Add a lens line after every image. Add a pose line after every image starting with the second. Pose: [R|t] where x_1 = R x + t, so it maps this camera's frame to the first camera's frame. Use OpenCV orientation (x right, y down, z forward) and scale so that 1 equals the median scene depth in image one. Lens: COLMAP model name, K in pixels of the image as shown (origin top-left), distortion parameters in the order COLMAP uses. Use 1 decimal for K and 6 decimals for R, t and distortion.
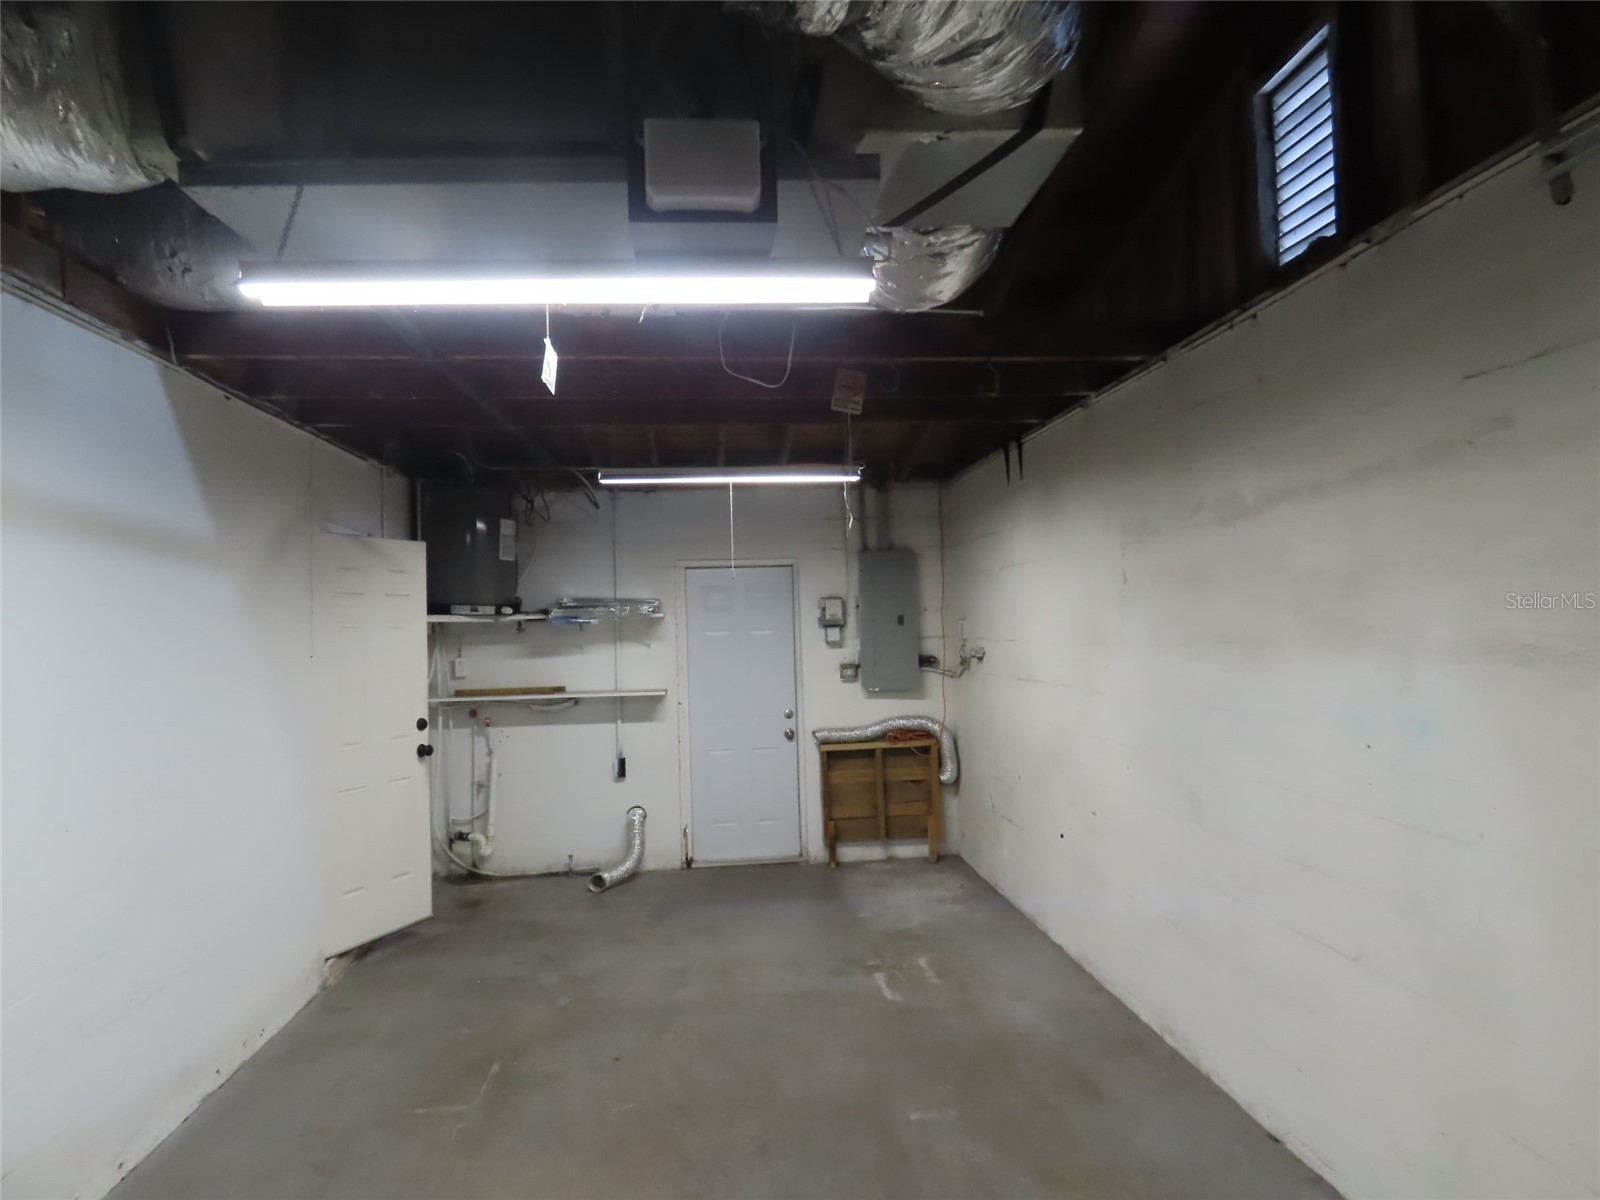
lens RADIAL K [[1025.5, 0, 796.4], [0, 1025.5, 600.5], [0, 0, 1]] dist [0.002639, -0.008700]
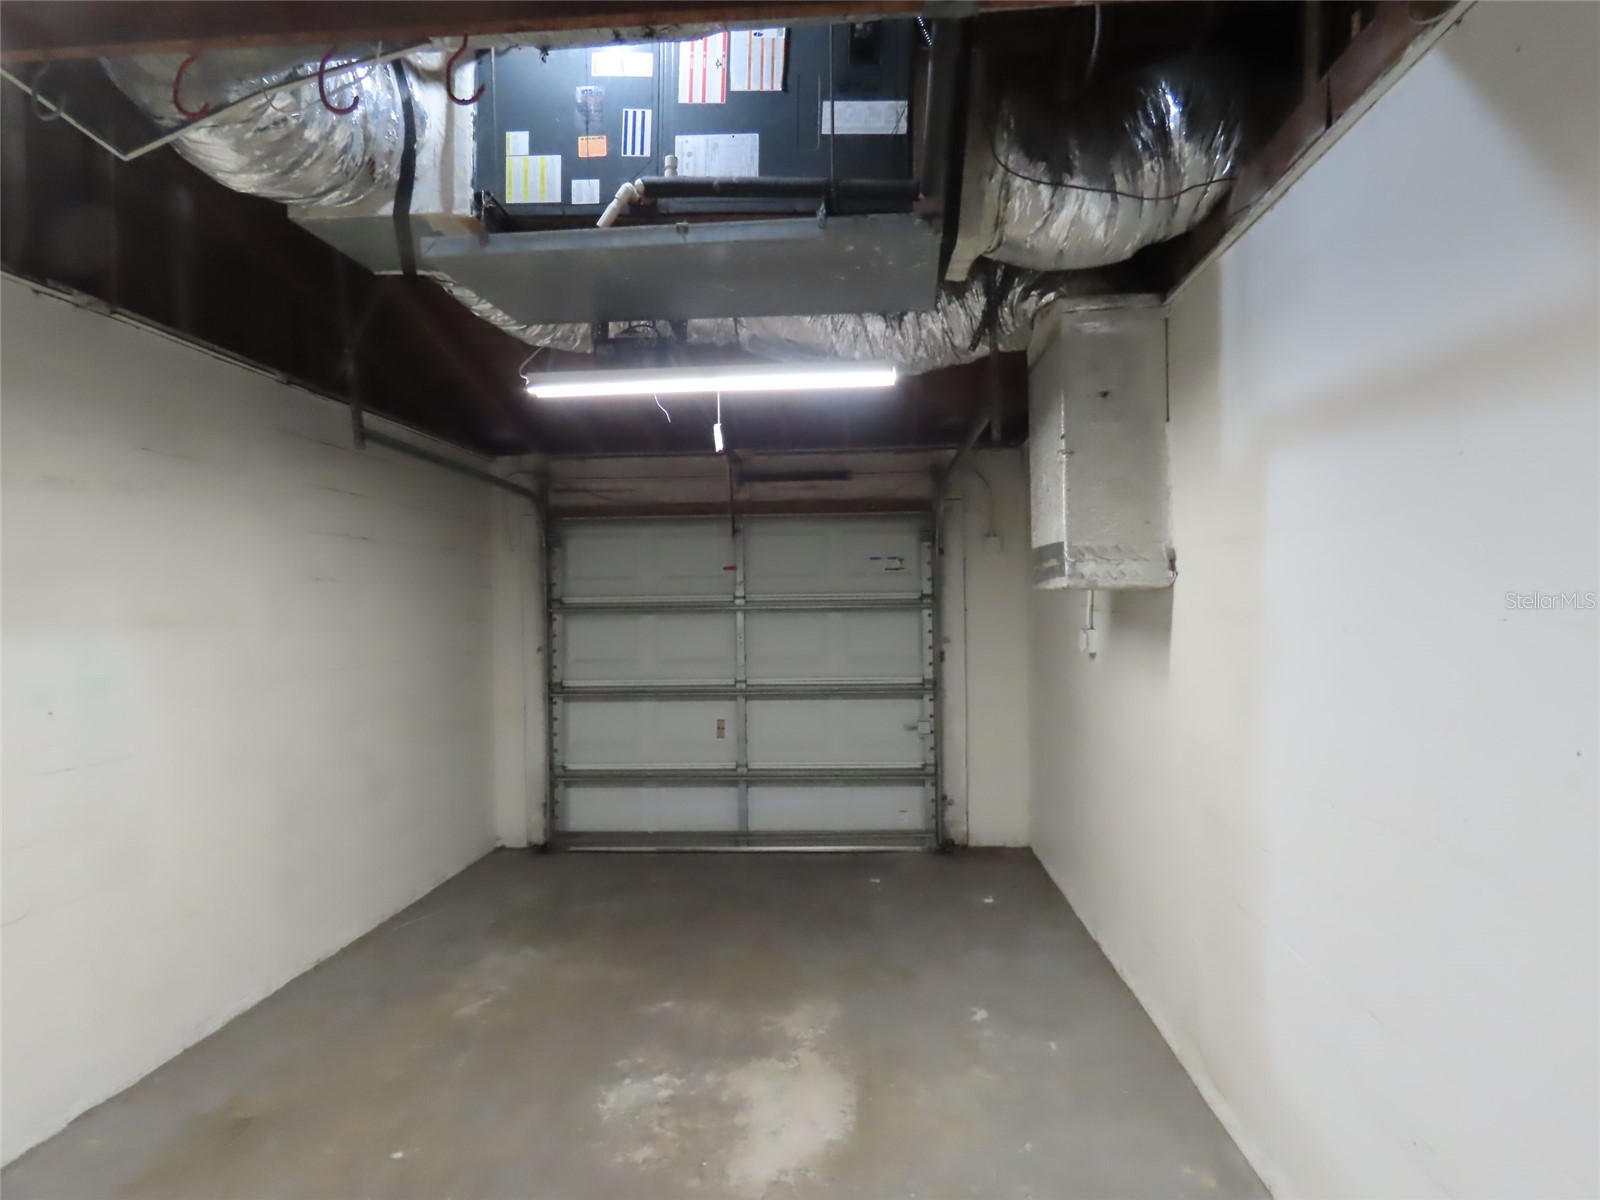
lens RADIAL K [[1025.5, 0, 796.4], [0, 1025.5, 600.5], [0, 0, 1]] dist [0.002639, -0.008700]
pose [[-0.987487, 0.037804, 0.153102, -0.543680], [0.033991, 0.999045, -0.027451, 0.089921], [-0.153993, -0.021903, -0.987829, 2.332234]]
